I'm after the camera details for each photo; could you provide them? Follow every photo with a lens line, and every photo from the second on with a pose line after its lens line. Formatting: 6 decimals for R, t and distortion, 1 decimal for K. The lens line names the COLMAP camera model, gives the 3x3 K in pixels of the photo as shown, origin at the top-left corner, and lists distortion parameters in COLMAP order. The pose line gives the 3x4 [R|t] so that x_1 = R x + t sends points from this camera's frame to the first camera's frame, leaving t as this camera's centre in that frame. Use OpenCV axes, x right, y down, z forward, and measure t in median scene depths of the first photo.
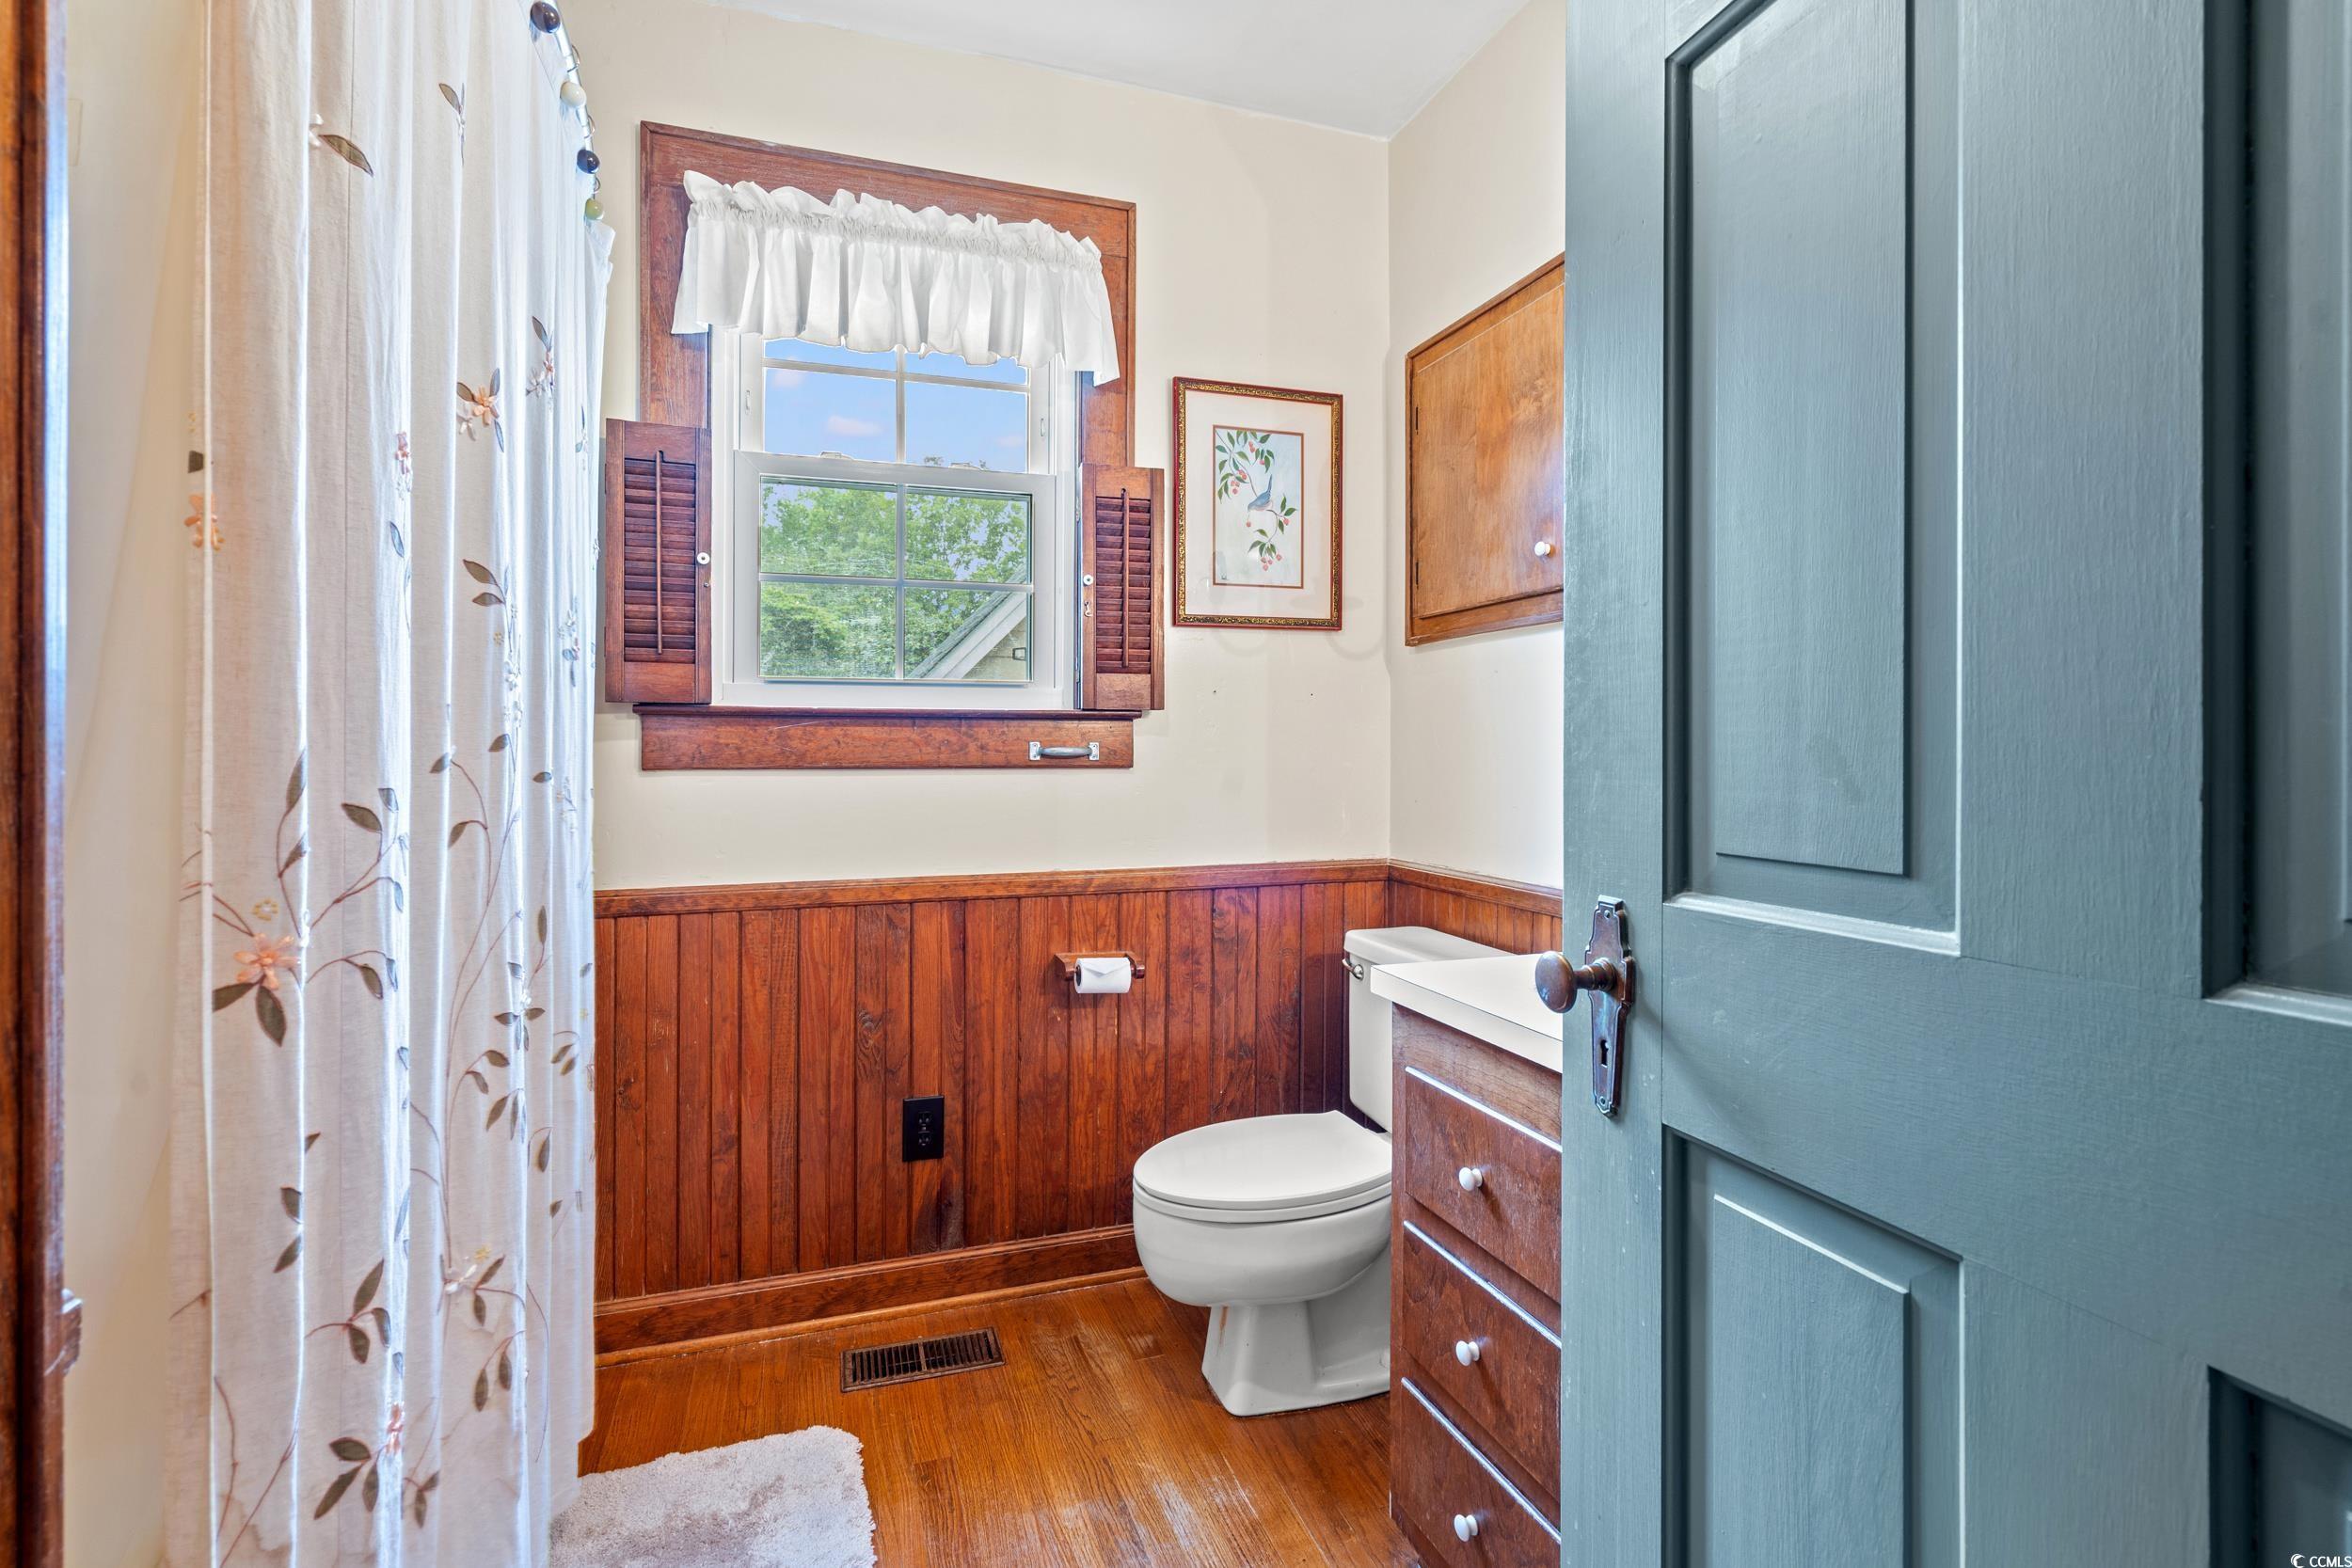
lens RADIAL K [[1075.3, 0, 1180.7], [0, 1075.3, 748.2], [0, 0, 1]] dist [-0.000934, -0.000089]
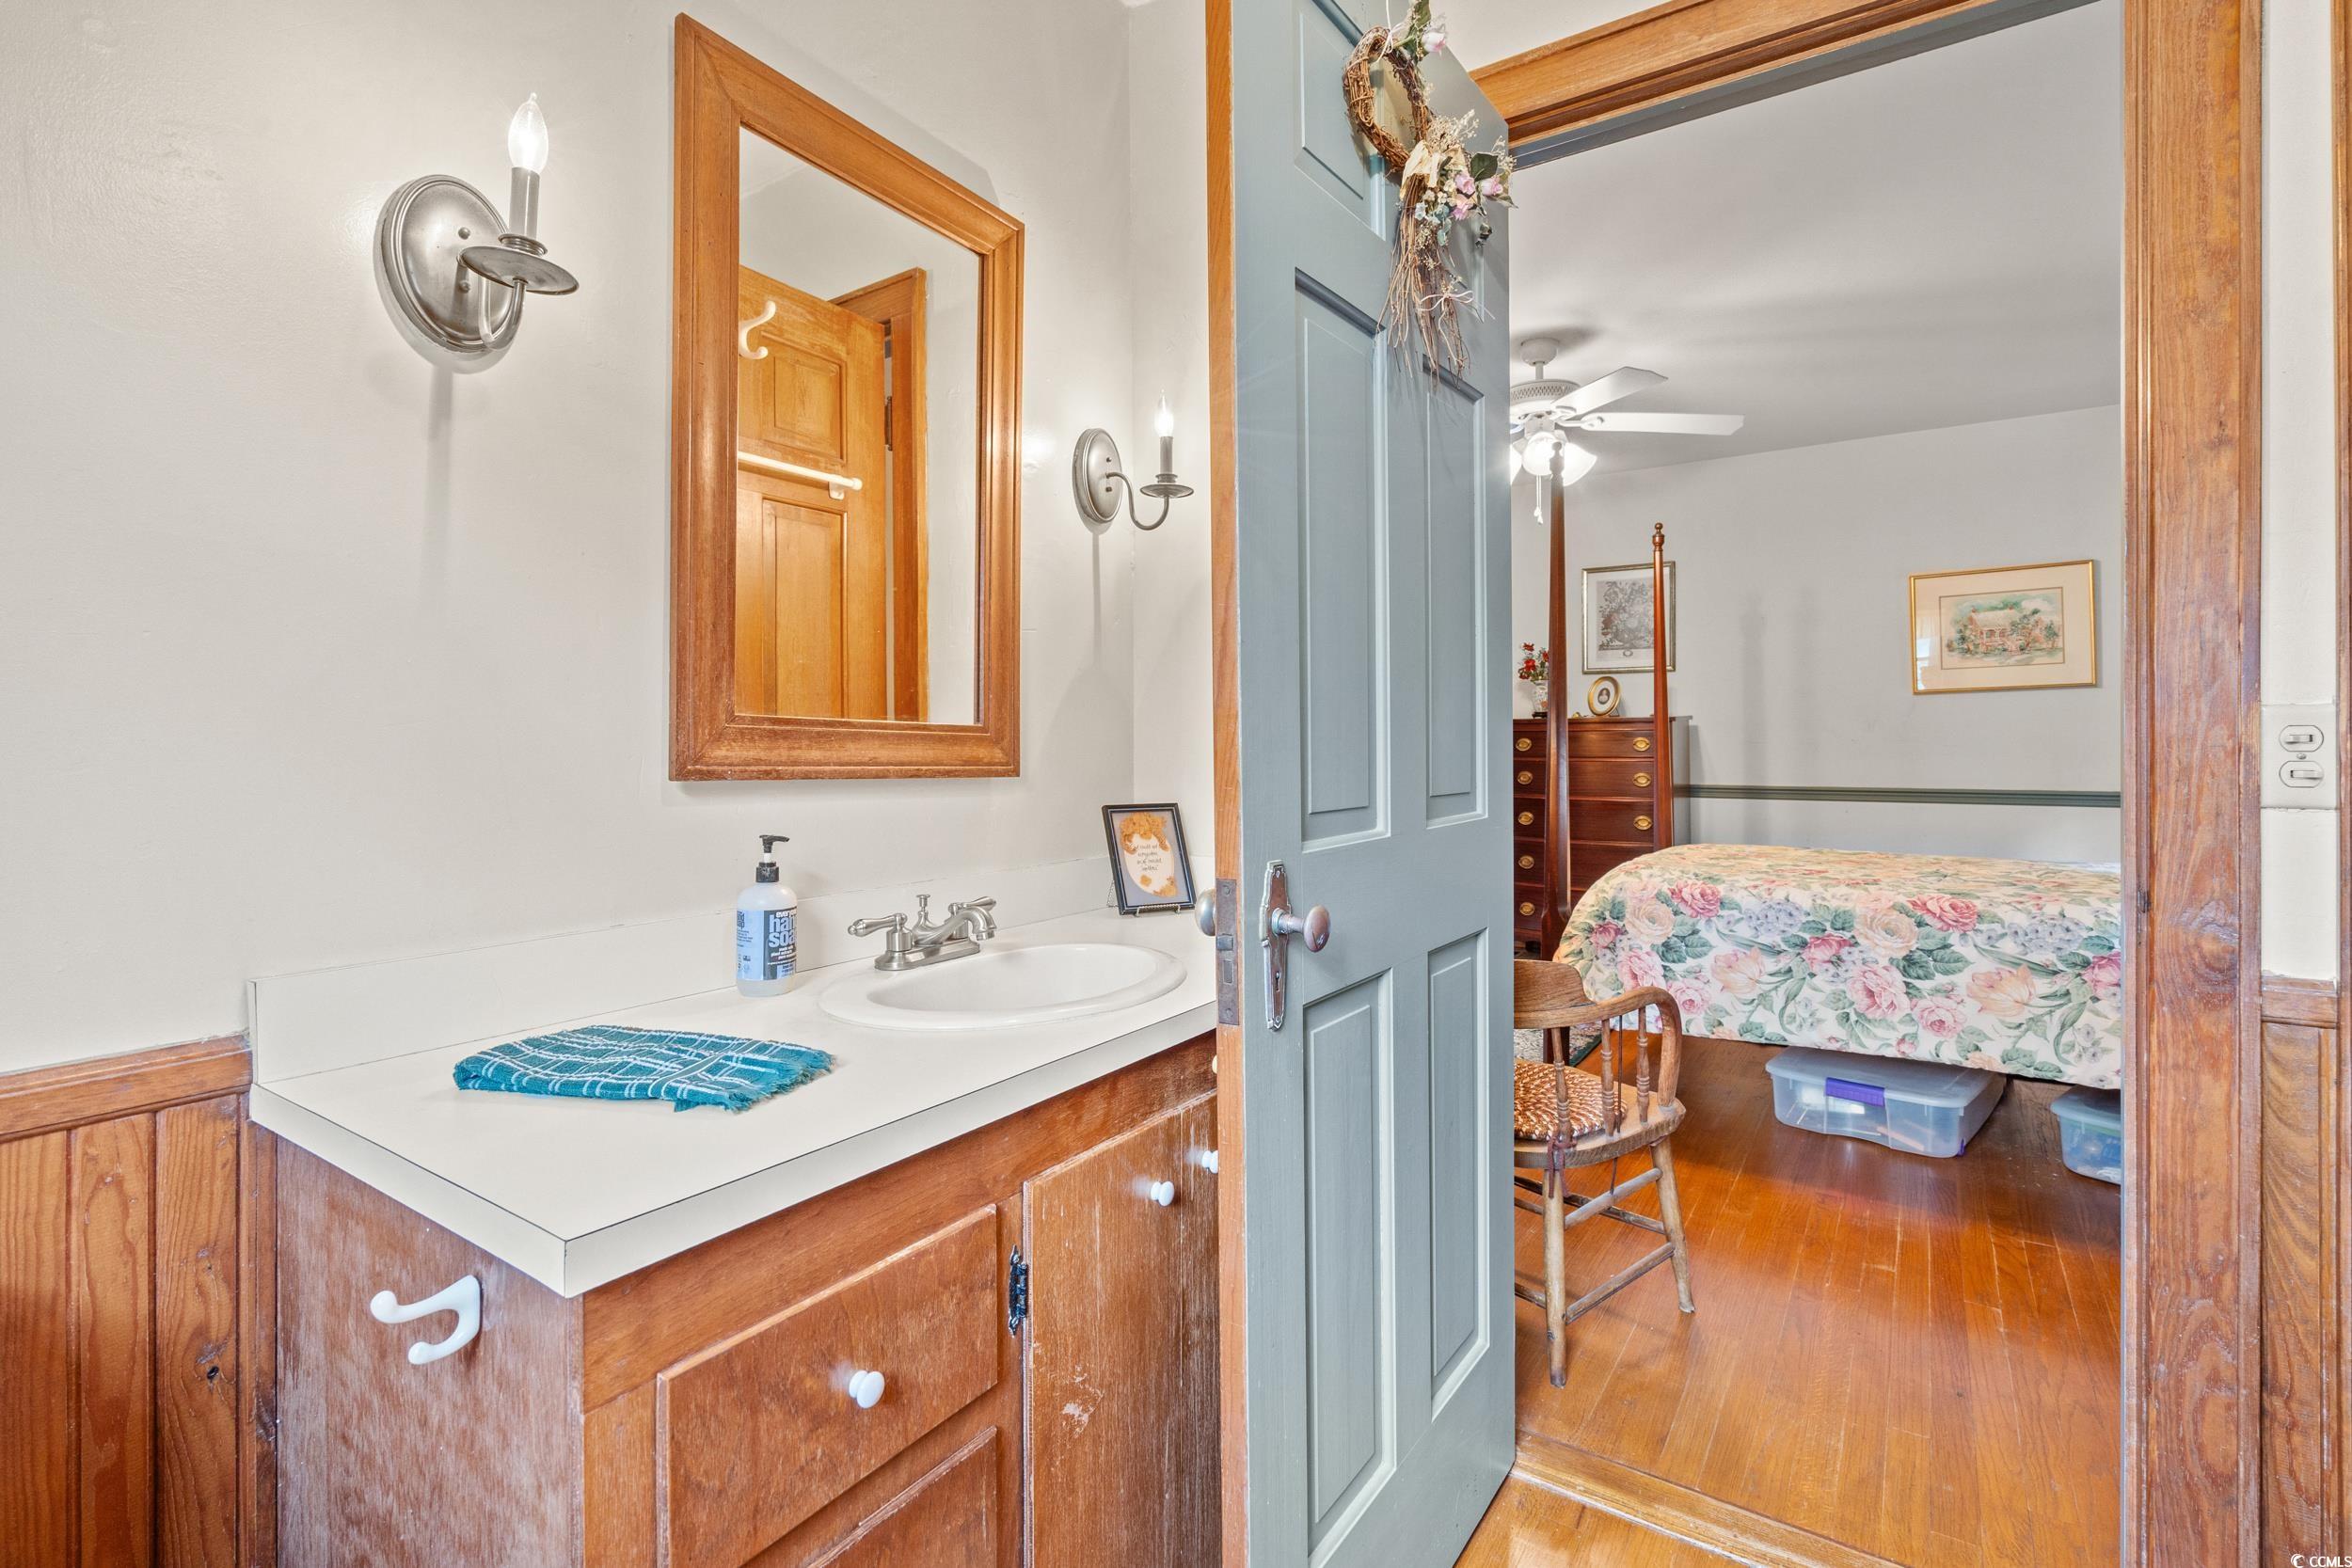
lens RADIAL K [[1075.3, 0, 1180.7], [0, 1075.3, 748.2], [0, 0, 1]] dist [-0.000934, -0.000089]
pose [[-0.602808, 0.001240, 0.797885, -0.383839], [0.006998, 0.999969, 0.003732, 0.001020], [-0.797855, 0.007833, -0.602798, 1.244819]]
